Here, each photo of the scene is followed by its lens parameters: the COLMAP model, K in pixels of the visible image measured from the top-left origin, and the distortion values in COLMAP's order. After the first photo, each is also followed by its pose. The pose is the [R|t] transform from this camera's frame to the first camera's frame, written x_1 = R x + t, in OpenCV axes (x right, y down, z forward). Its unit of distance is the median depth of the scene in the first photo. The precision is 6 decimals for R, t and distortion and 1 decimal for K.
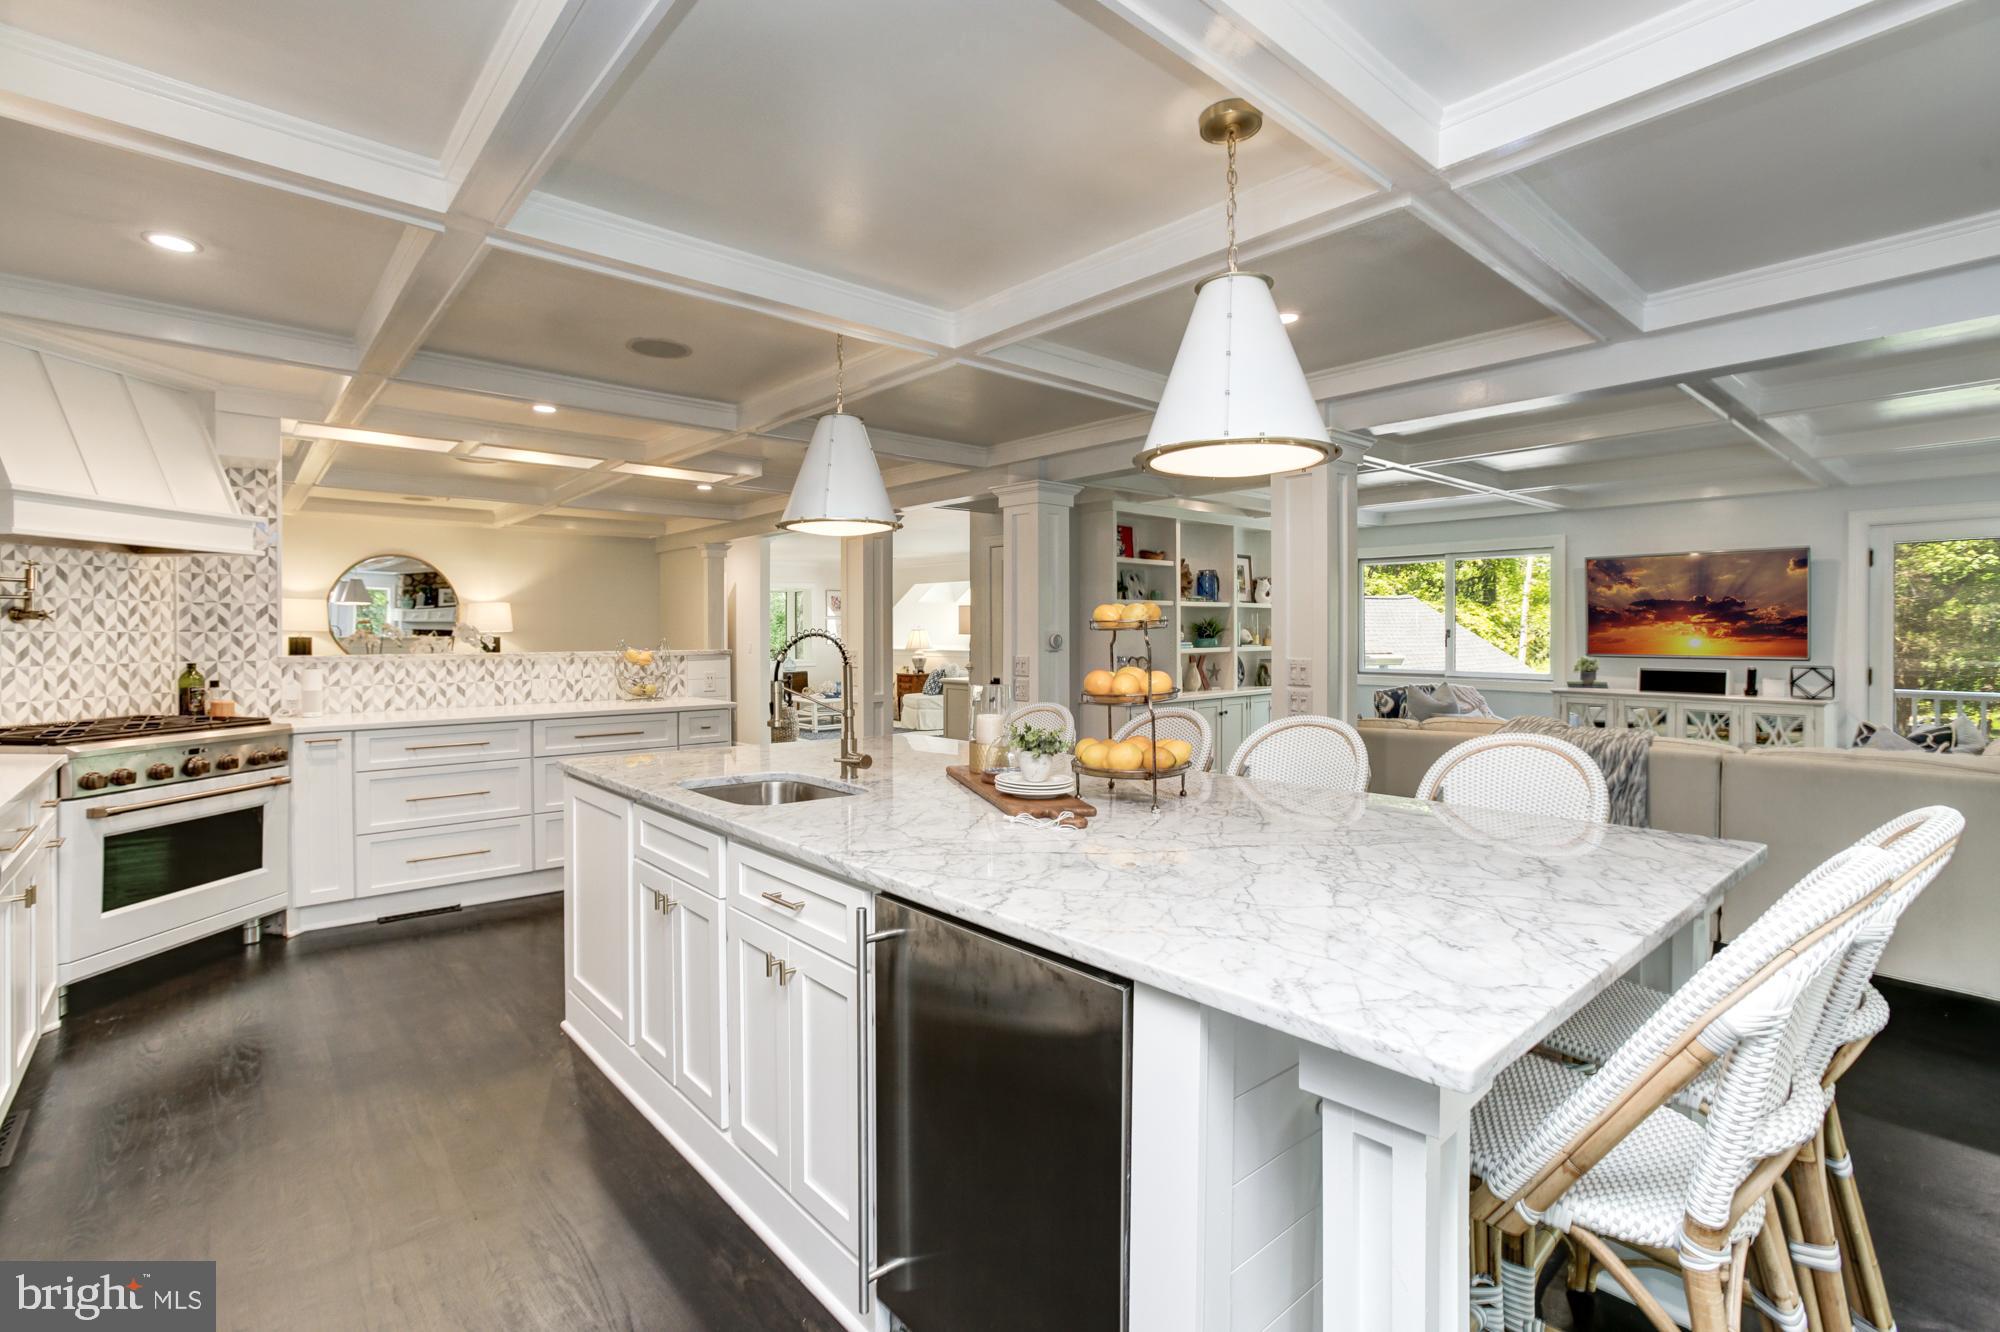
lens RADIAL K [[921.5, 0, 972.8], [0, 921.5, 642.6], [0, 0, 1]] dist [-0.044543, 0.019940]
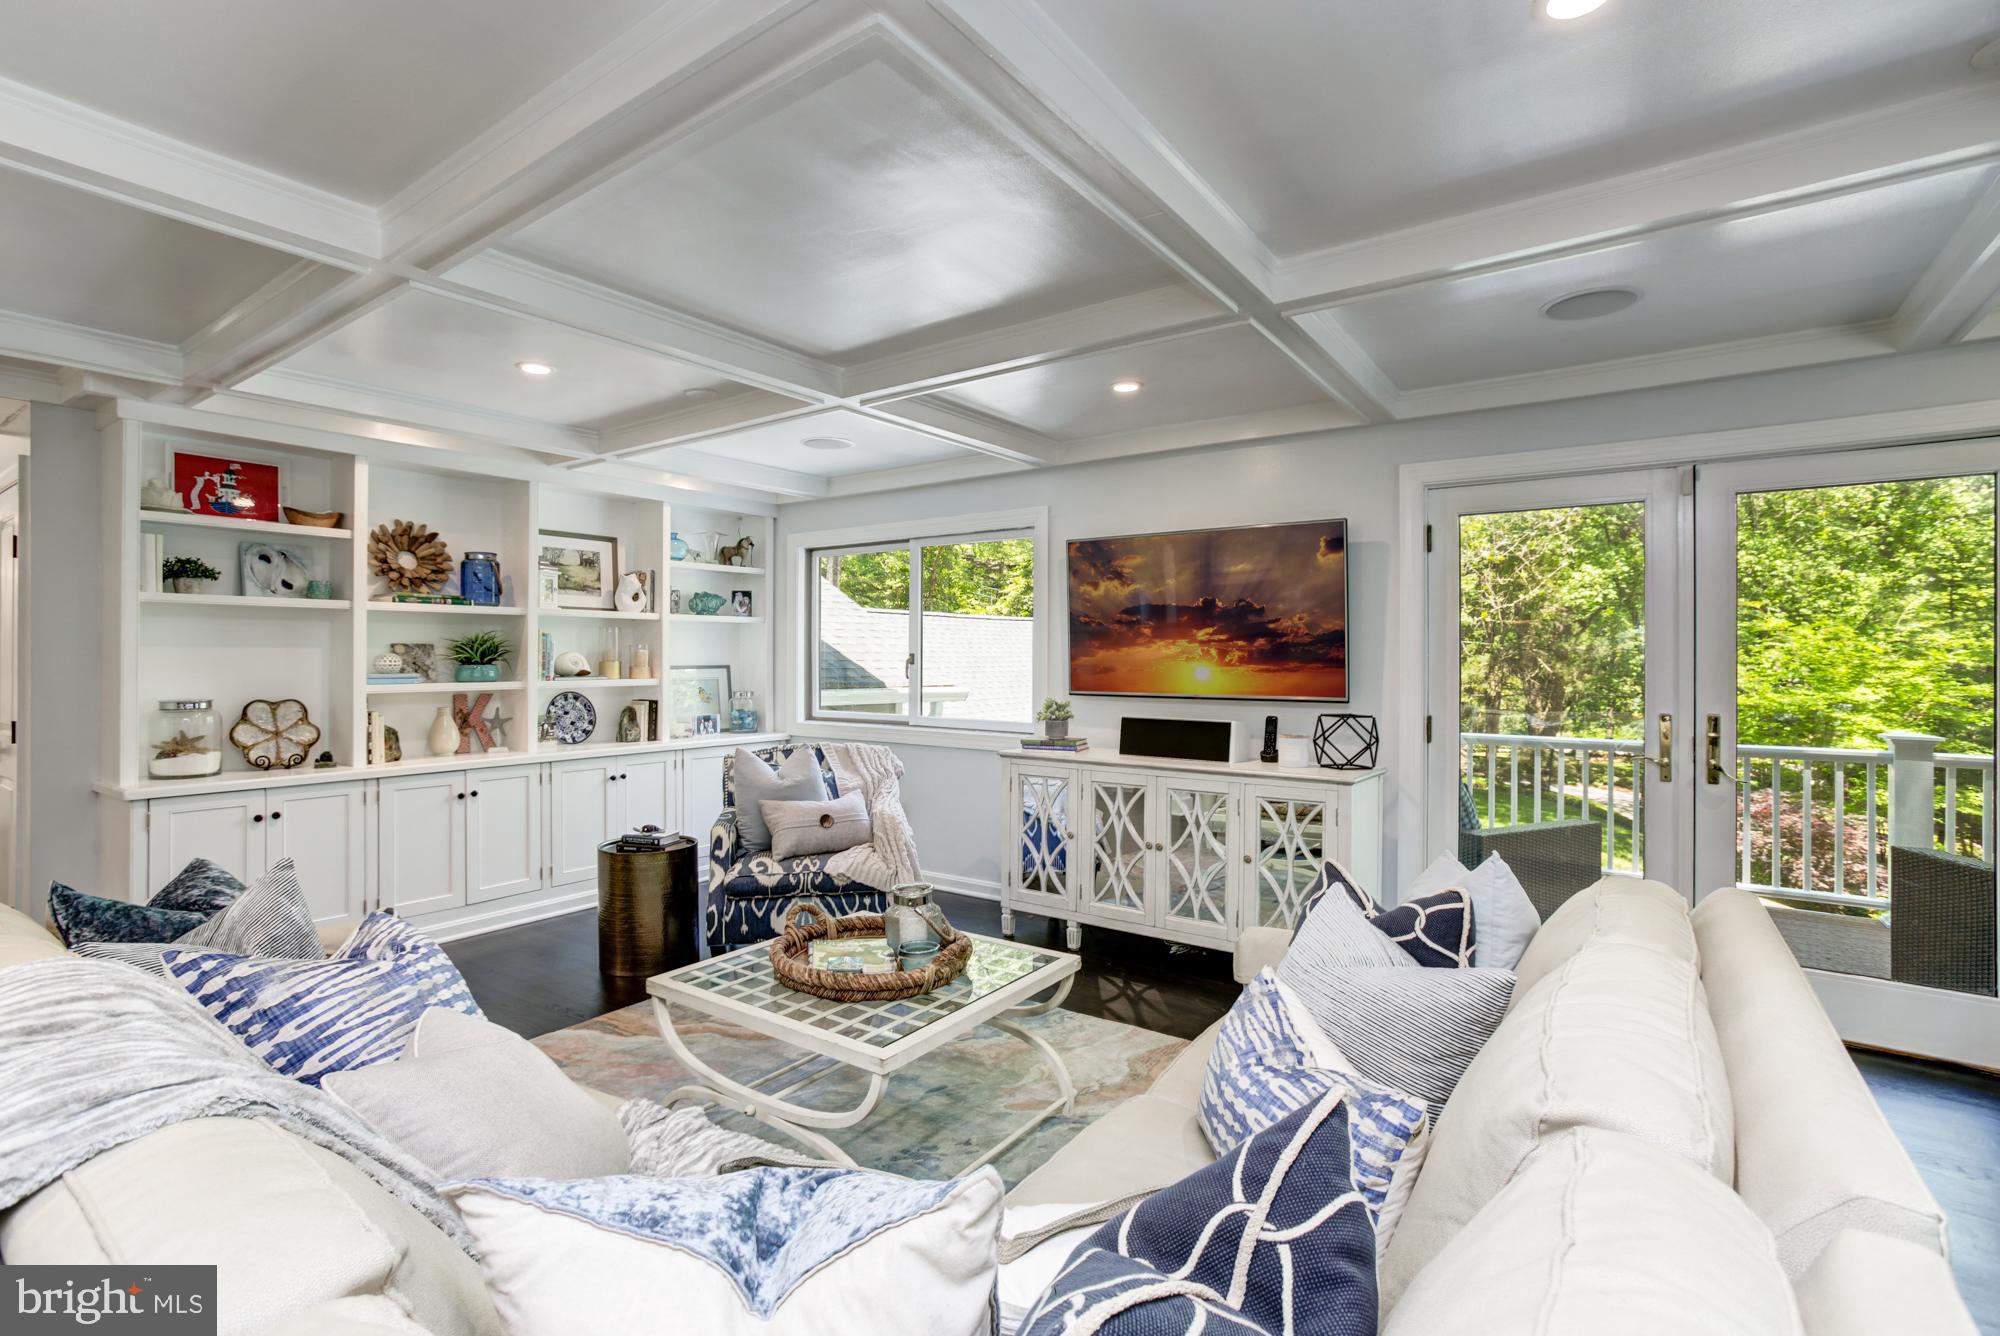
lens RADIAL K [[921.5, 0, 996.4], [0, 921.5, 656.1], [0, 0, 1]] dist [-0.044543, 0.019940]
pose [[0.976474, 0.001801, 0.215628, 0.840304], [0.001509, 0.999884, -0.015185, -0.004239], [-0.215630, 0.015153, 0.976358, 0.660695]]
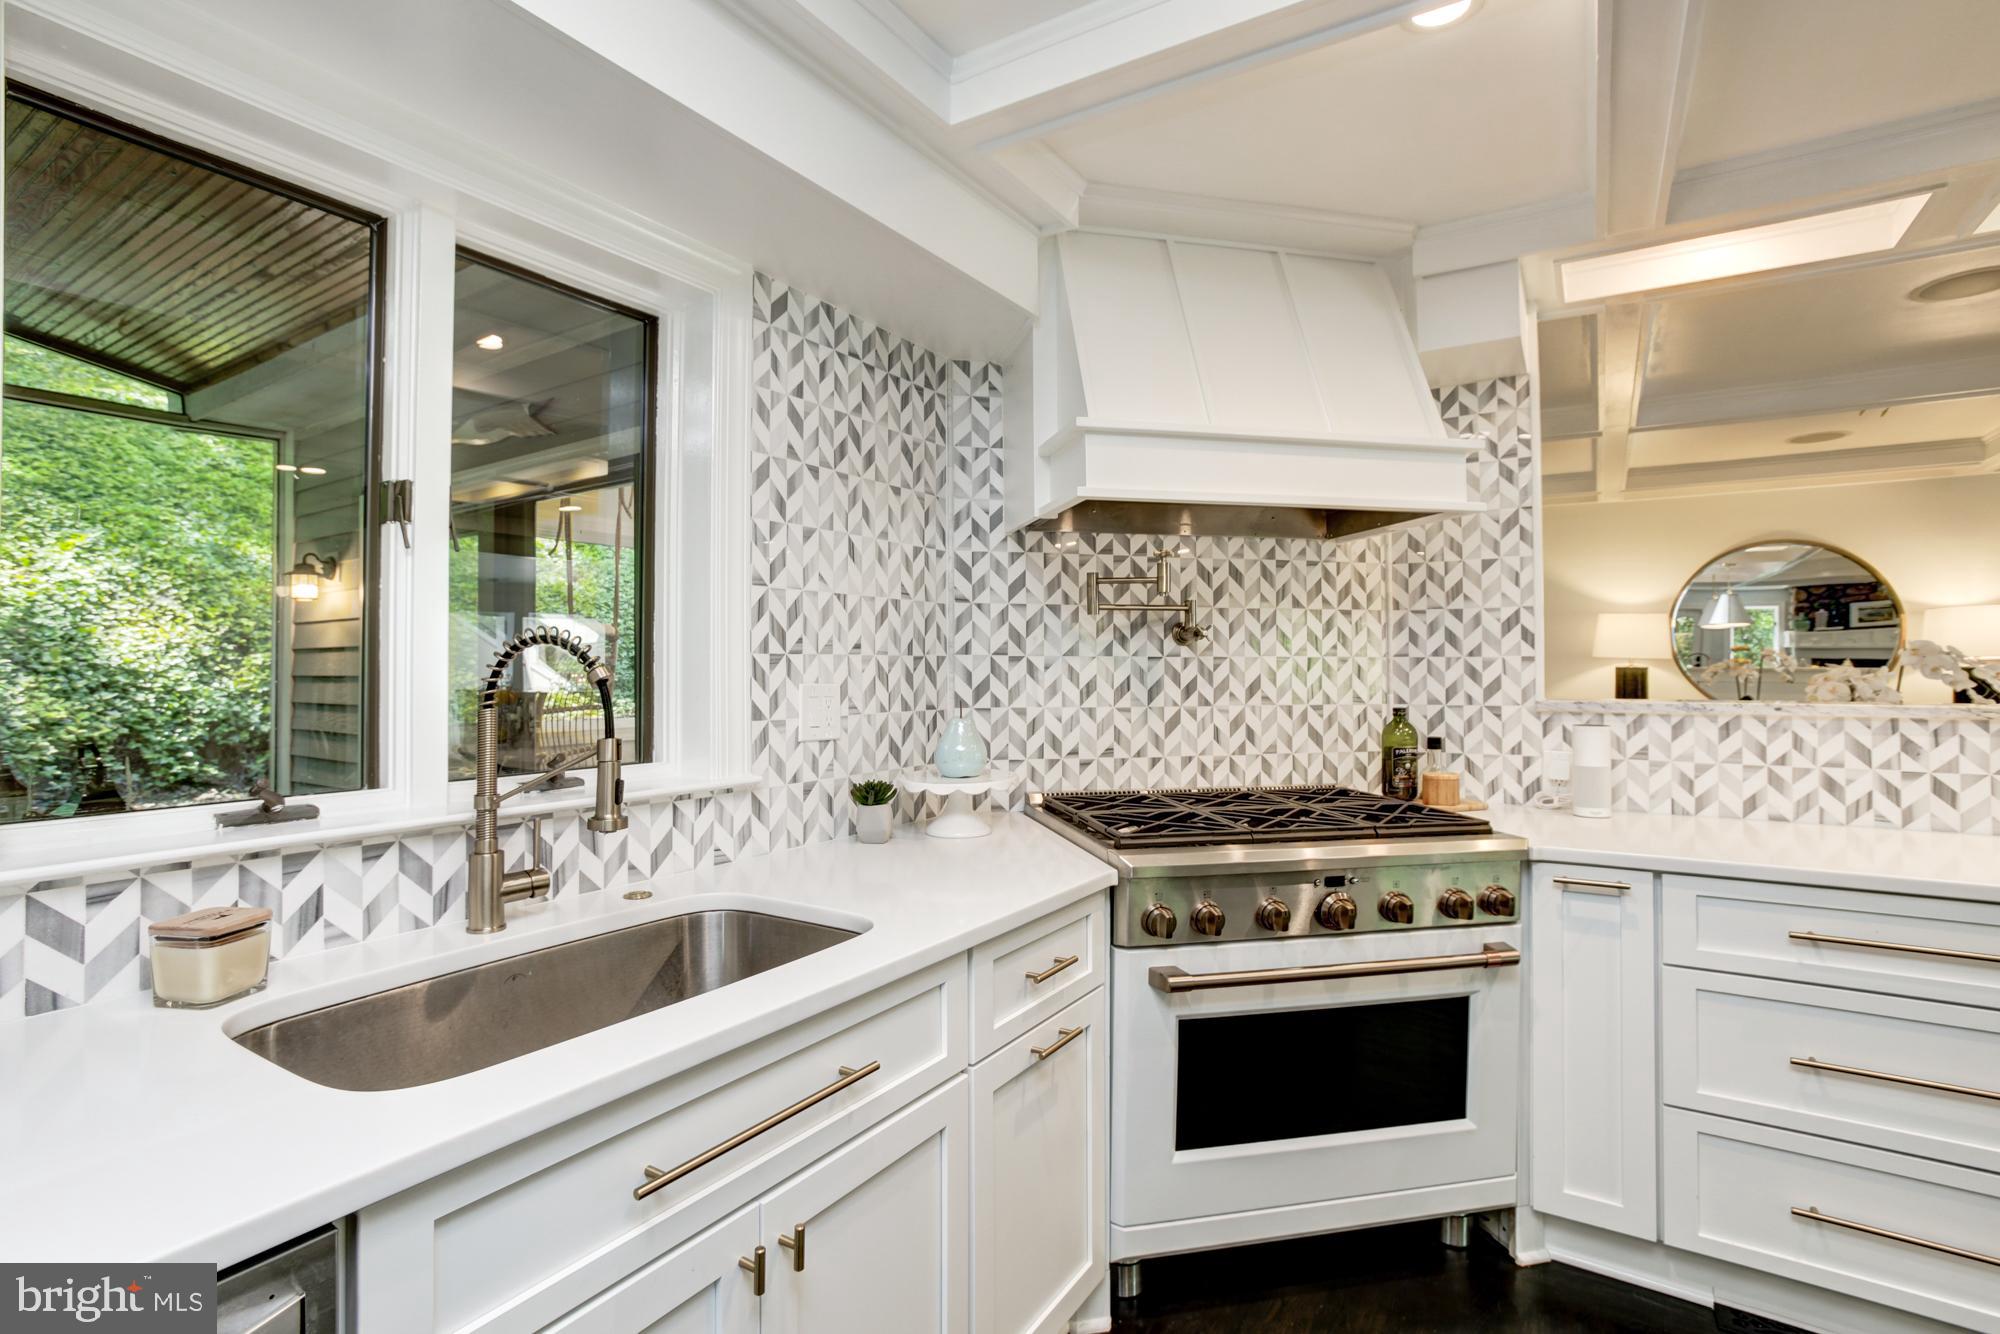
lens RADIAL K [[921.5, 0, 993.4], [0, 921.5, 654.3], [0, 0, 1]] dist [-0.044543, 0.019940]
pose [[0.277445, -0.013385, -0.960648, -0.325709], [-0.007486, 0.999842, -0.016094, -0.001305], [0.960712, 0.011657, 0.277301, 0.529347]]
